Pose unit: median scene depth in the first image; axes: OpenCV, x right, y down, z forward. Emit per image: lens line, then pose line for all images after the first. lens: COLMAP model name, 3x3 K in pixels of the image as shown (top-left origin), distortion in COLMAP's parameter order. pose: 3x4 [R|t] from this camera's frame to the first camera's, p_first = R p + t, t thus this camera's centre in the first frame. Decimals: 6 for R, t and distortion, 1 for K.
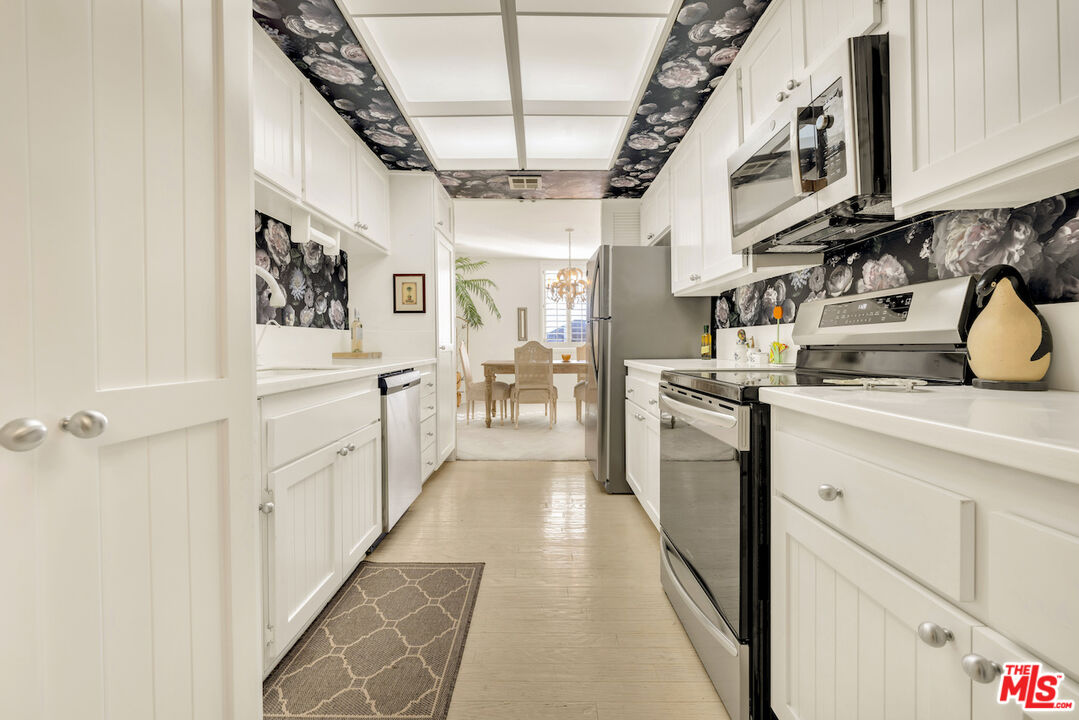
lens RADIAL K [[456.8, 0, 542.6], [0, 456.8, 349.8], [0, 0, 1]] dist [0.000981, 0.000095]
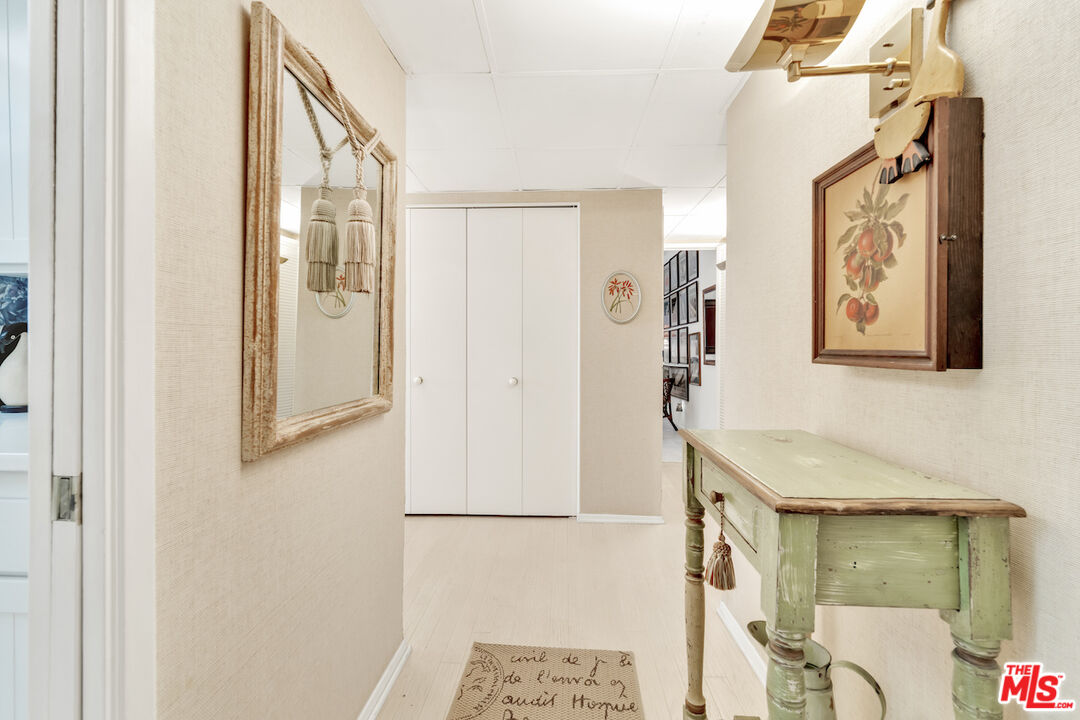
lens RADIAL K [[444.4, 0, 536.7], [0, 444.4, 349.0], [0, 0, 1]] dist [-0.000214, 0.000136]
pose [[0.051732, 0.007840, 0.998630, -0.096262], [0.005272, 0.999953, -0.008123, -0.031293], [-0.998647, 0.005685, 0.051688, -0.227954]]
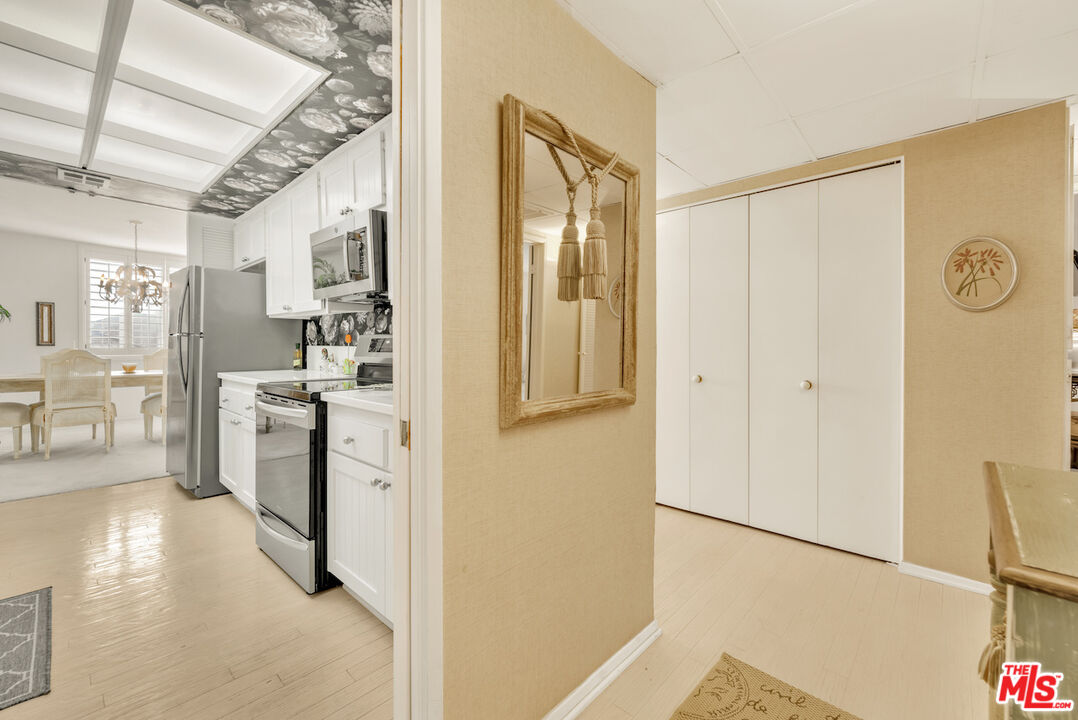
lens RADIAL K [[456.3, 0, 542.1], [0, 456.3, 349.9], [0, 0, 1]] dist [0.000981, 0.000095]
pose [[0.684391, 0.003134, 0.729108, -0.093612], [-0.000336, 0.999992, -0.003983, -0.030995], [-0.729115, 0.002481, 0.684387, -0.339605]]
